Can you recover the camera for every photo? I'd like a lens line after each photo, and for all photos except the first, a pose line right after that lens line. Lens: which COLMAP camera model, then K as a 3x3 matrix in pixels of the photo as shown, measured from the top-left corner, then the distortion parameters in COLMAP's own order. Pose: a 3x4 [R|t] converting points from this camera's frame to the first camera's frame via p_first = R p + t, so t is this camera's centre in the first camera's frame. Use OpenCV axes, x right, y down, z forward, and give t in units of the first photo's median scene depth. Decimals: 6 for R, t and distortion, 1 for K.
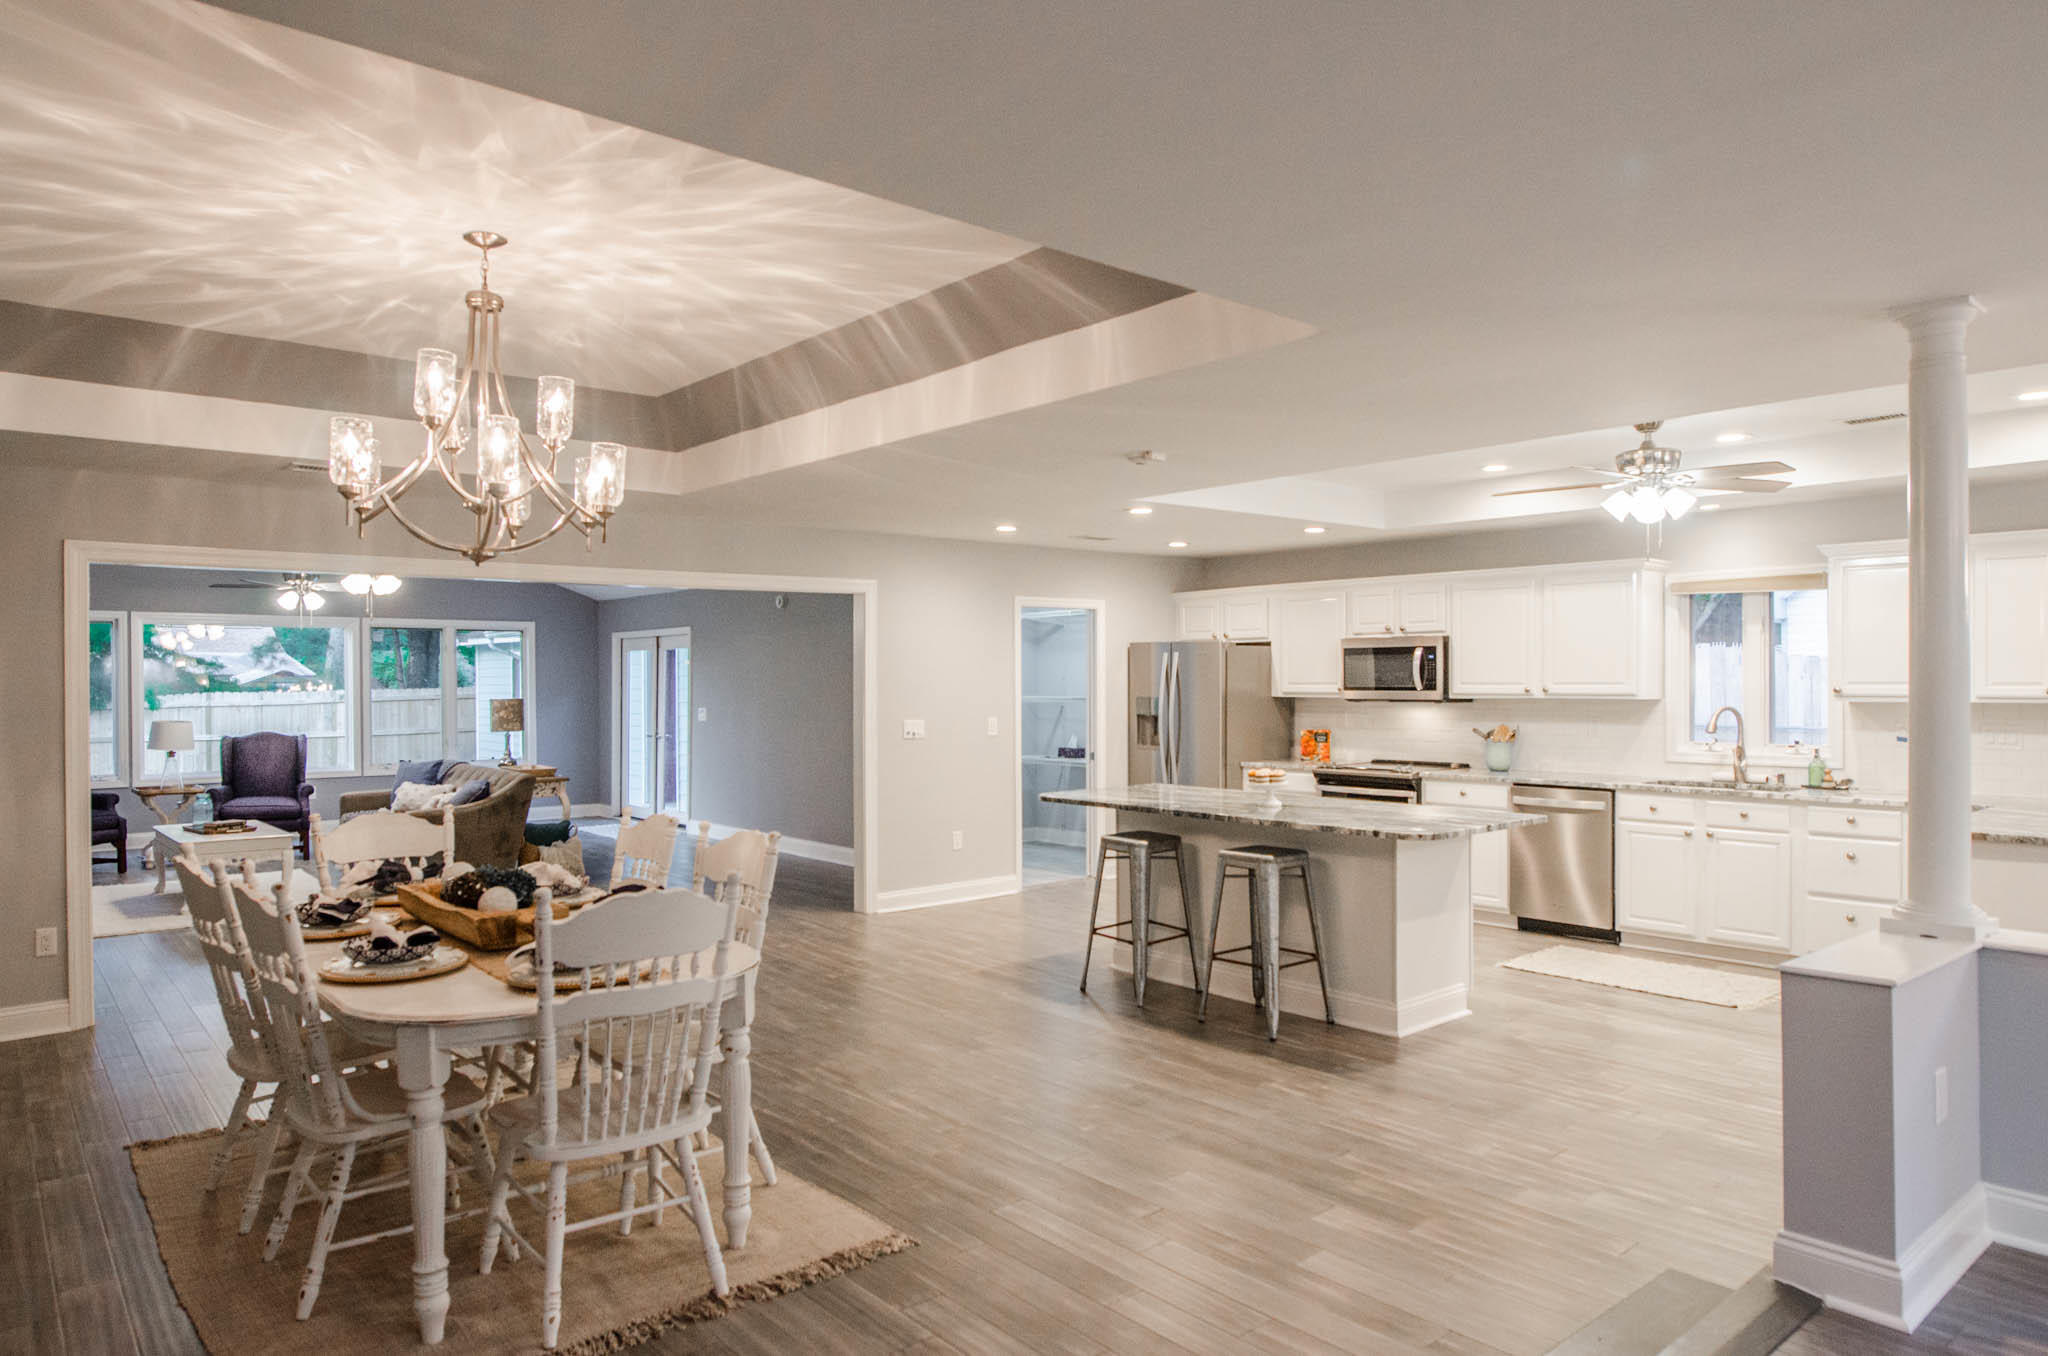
lens RADIAL K [[1275.3, 0, 1023.1], [0, 1275.3, 686.5], [0, 0, 1]] dist [-0.012565, -0.001409]
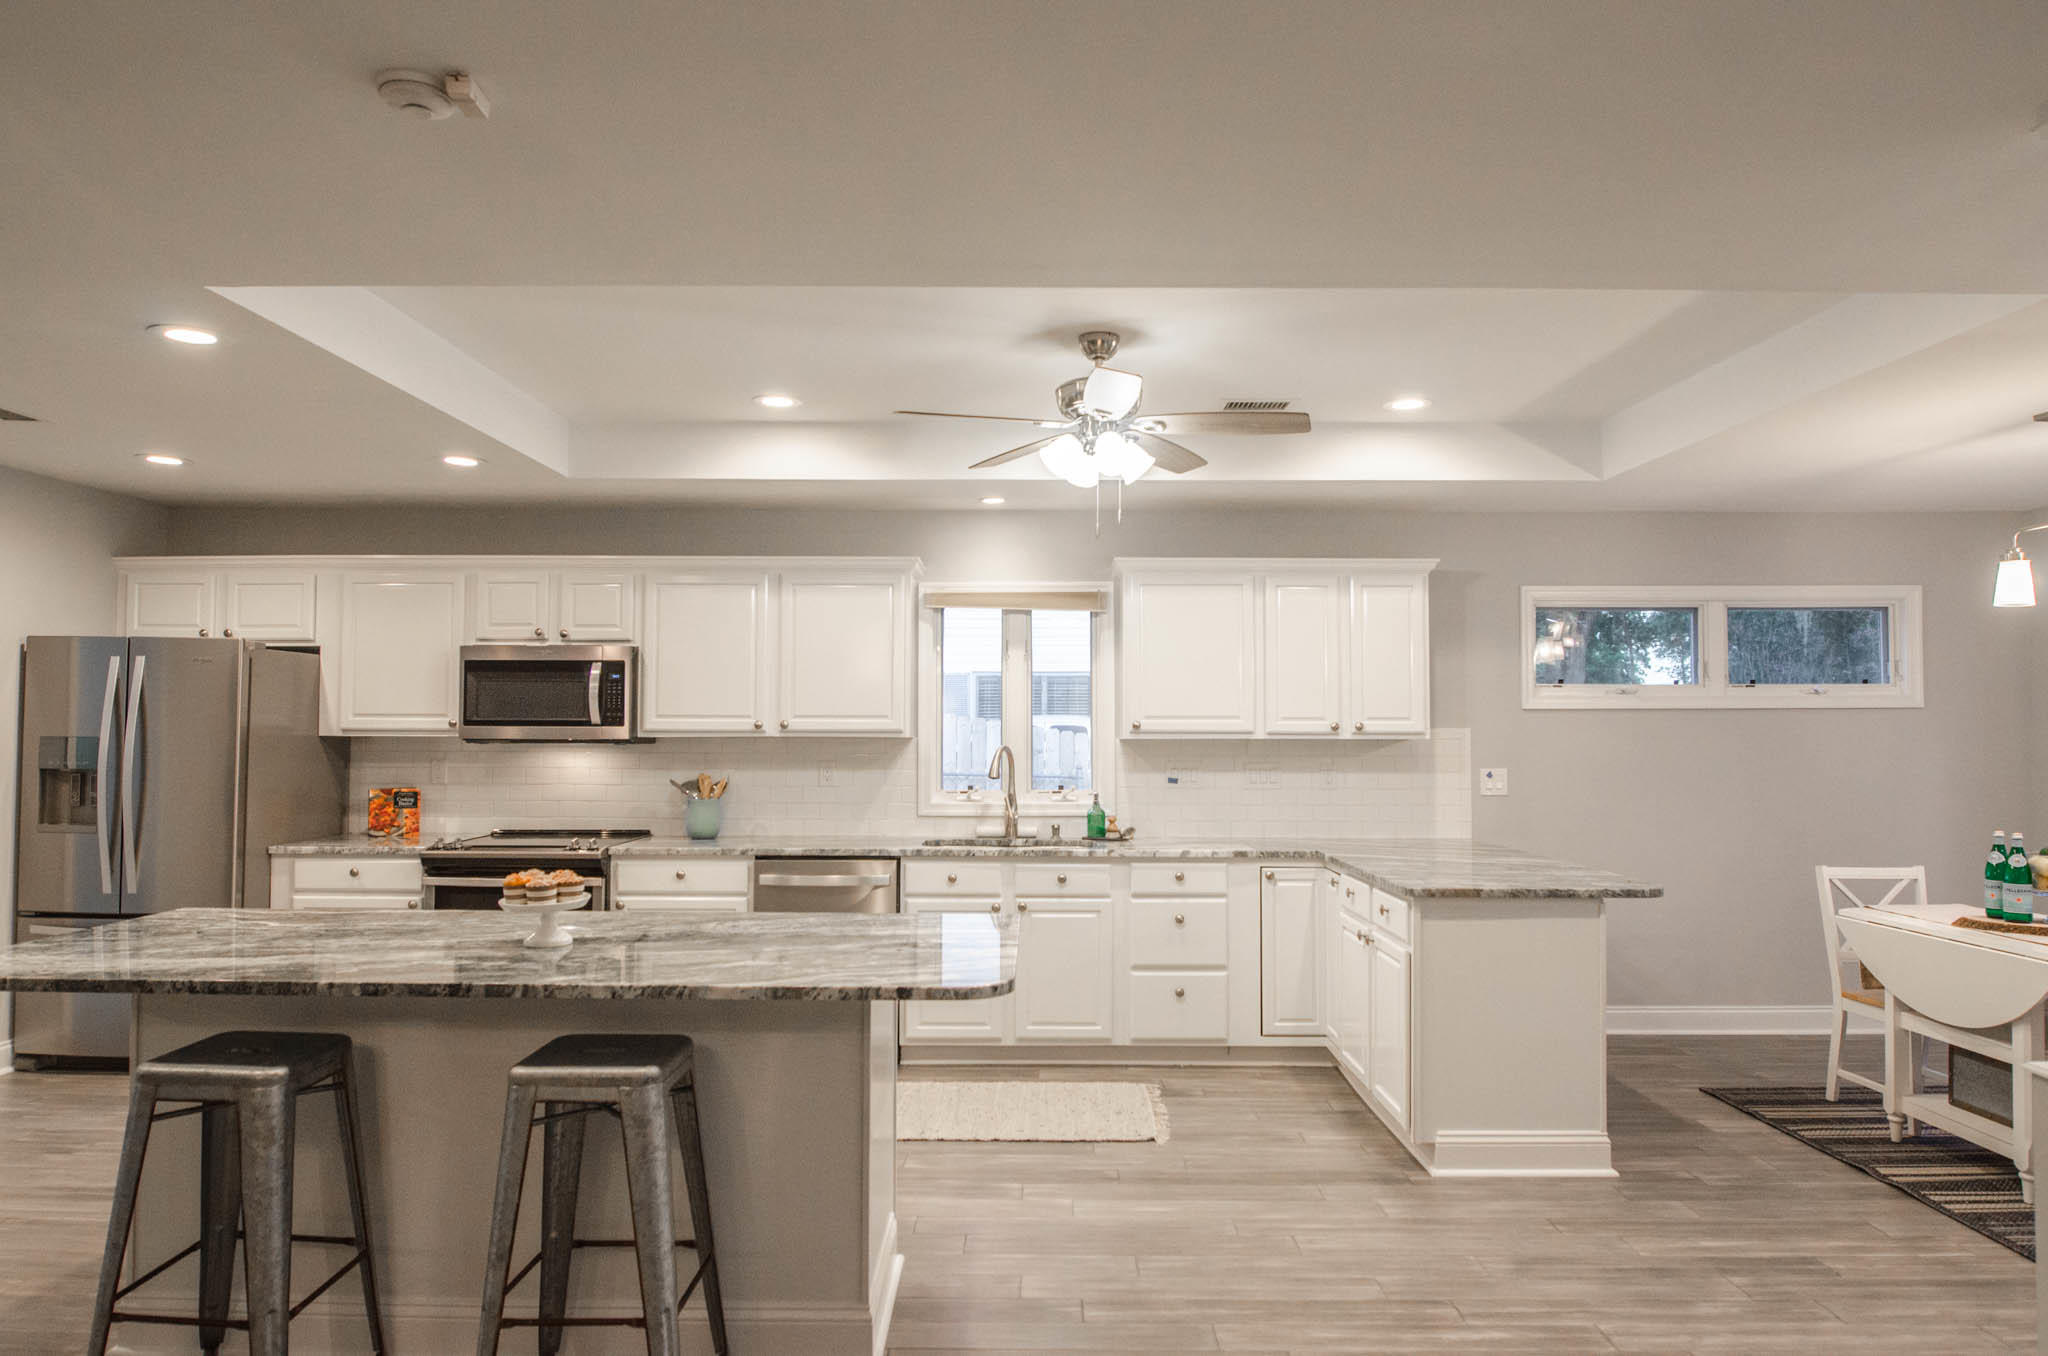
lens RADIAL K [[1245.9, 0, 1022.9], [0, 1245.9, 686.4], [0, 0, 1]] dist [-0.011188, -0.005016]
pose [[0.654697, 0.032963, 0.755173, -0.042719], [-0.002296, 0.999131, -0.041622, 0.009627], [-0.755888, 0.025516, 0.654203, 0.412739]]
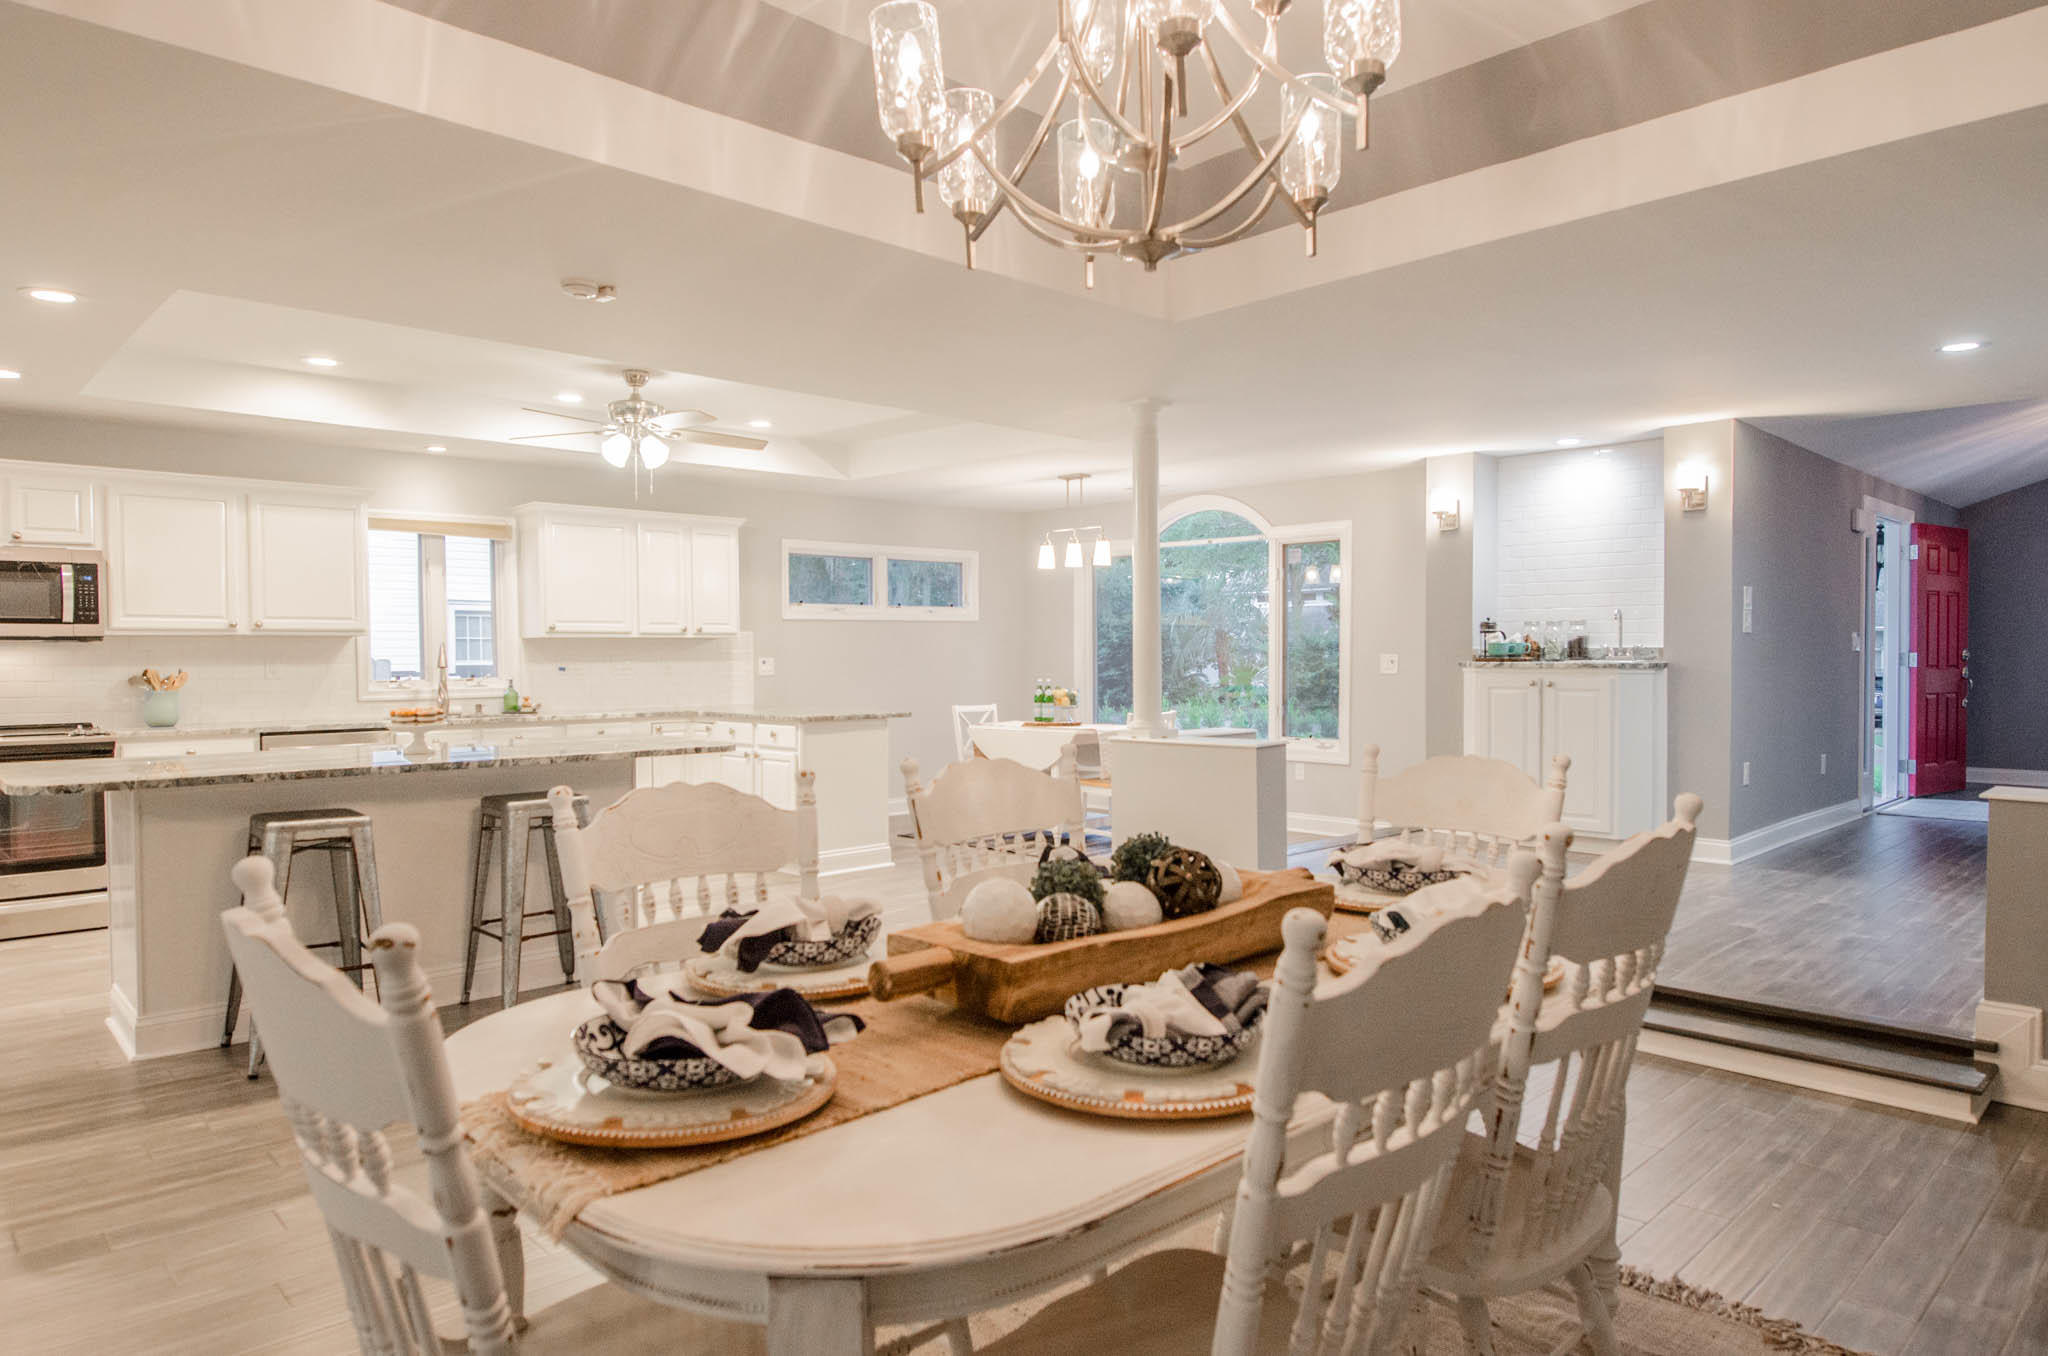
lens RADIAL K [[1261.4, 0, 1021.4], [0, 1261.4, 684.5], [0, 0, 1]] dist [-0.013719, -0.002071]
pose [[-0.055184, -0.018984, 0.998296, -0.454594], [0.011124, 0.999745, 0.019627, 0.031176], [-0.998414, 0.012188, -0.054959, 0.518024]]
